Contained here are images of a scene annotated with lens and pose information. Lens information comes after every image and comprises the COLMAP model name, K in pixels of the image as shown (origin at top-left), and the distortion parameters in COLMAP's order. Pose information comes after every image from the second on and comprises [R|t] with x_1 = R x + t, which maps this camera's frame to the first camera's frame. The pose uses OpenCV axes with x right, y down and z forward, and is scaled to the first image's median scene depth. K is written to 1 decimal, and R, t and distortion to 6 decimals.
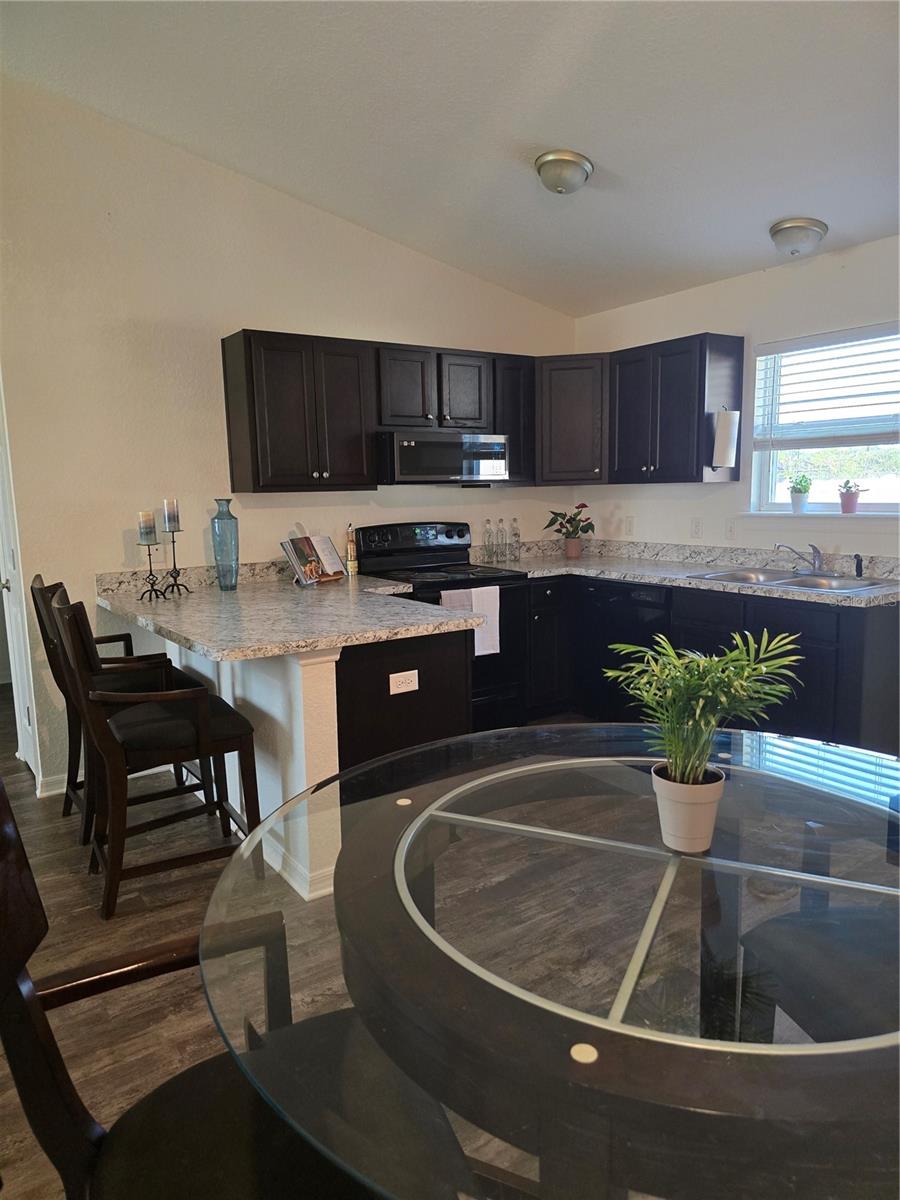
lens RADIAL K [[802.1, 0, 445.0], [0, 802.1, 609.2], [0, 0, 1]] dist [0.046073, -0.046524]
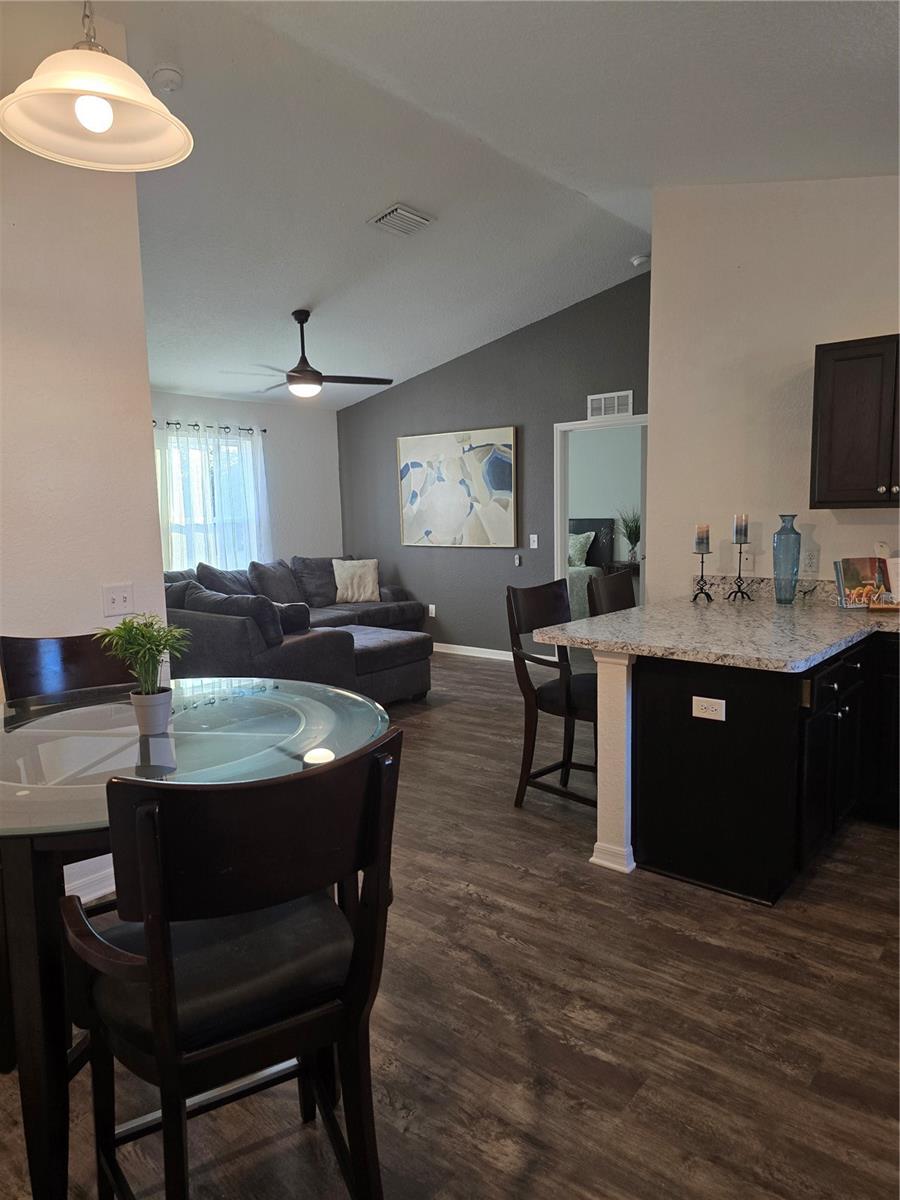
lens RADIAL K [[802.1, 0, 445.0], [0, 802.1, 609.2], [0, 0, 1]] dist [0.046073, -0.046524]
pose [[0.272878, 0.135327, -0.952483, 0.600395], [-0.132356, 0.985924, 0.102159, -0.066367], [0.952900, 0.098190, 0.286948, 0.306263]]
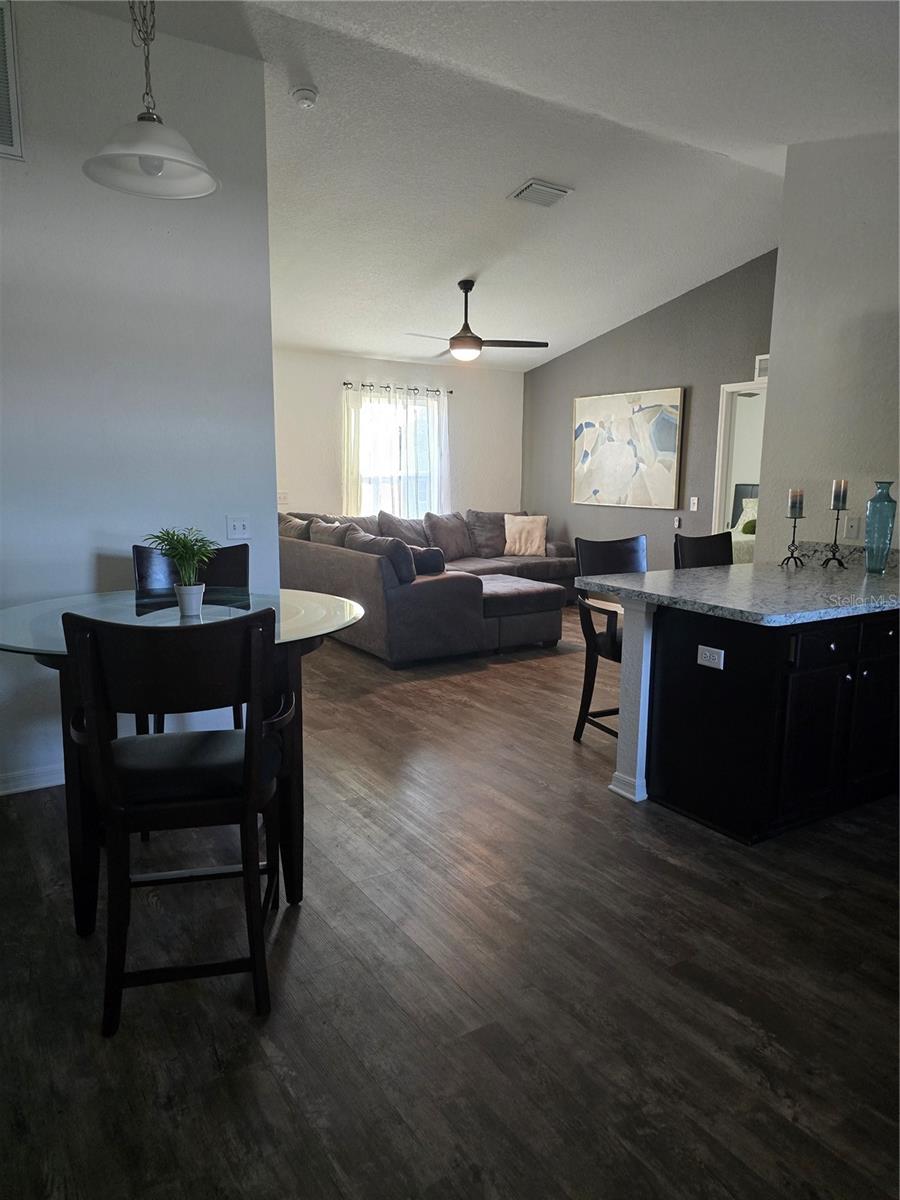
lens RADIAL K [[802.1, 0, 445.0], [0, 802.1, 609.2], [0, 0, 1]] dist [0.046073, -0.046524]
pose [[-0.031841, 0.190436, -0.981183, 0.753946], [-0.161876, 0.967738, 0.193079, -0.090023], [0.986297, 0.164978, 0.000013, 0.497053]]
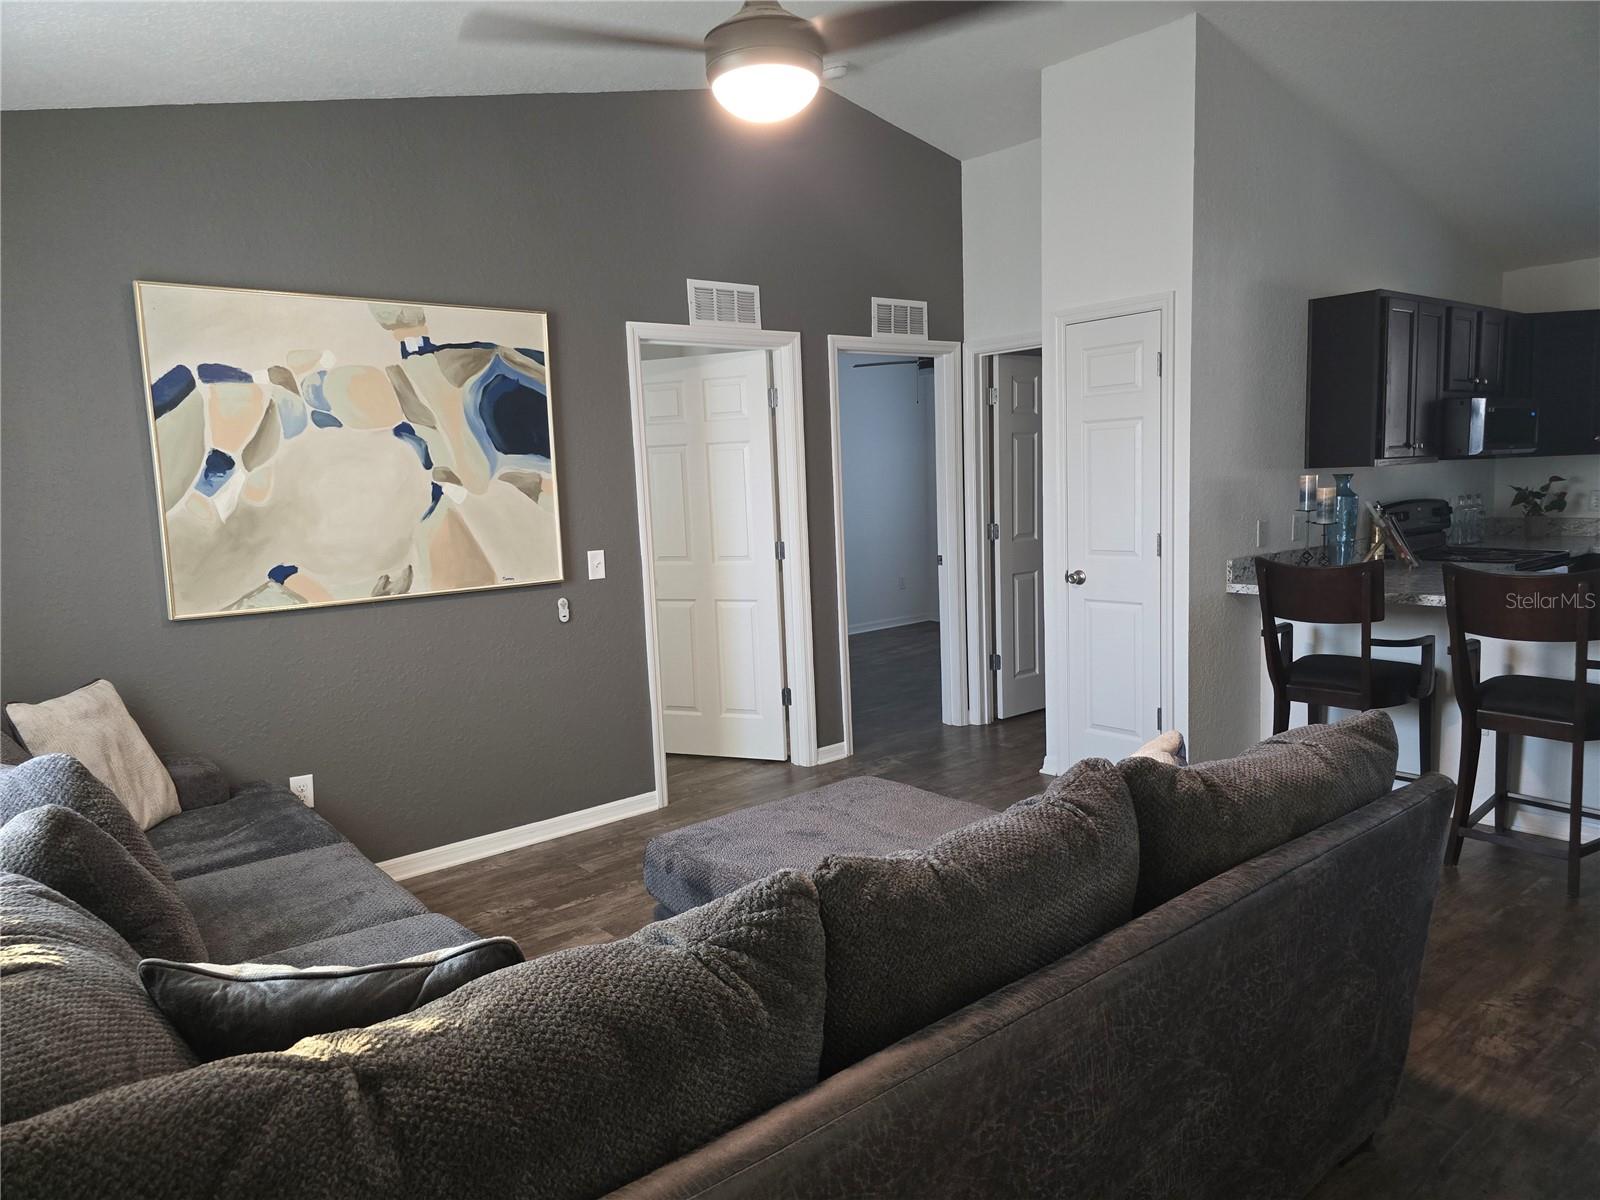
lens RADIAL K [[1069.4, 0, 800.0], [0, 1069.4, 600.0], [0, 0, 1]] dist [0.046073, -0.046524]
pose [[0.996196, -0.028784, 0.082245, -1.035787], [0.031986, 0.998770, -0.037877, 0.032879], [-0.081053, 0.040364, 0.995892, -0.163455]]
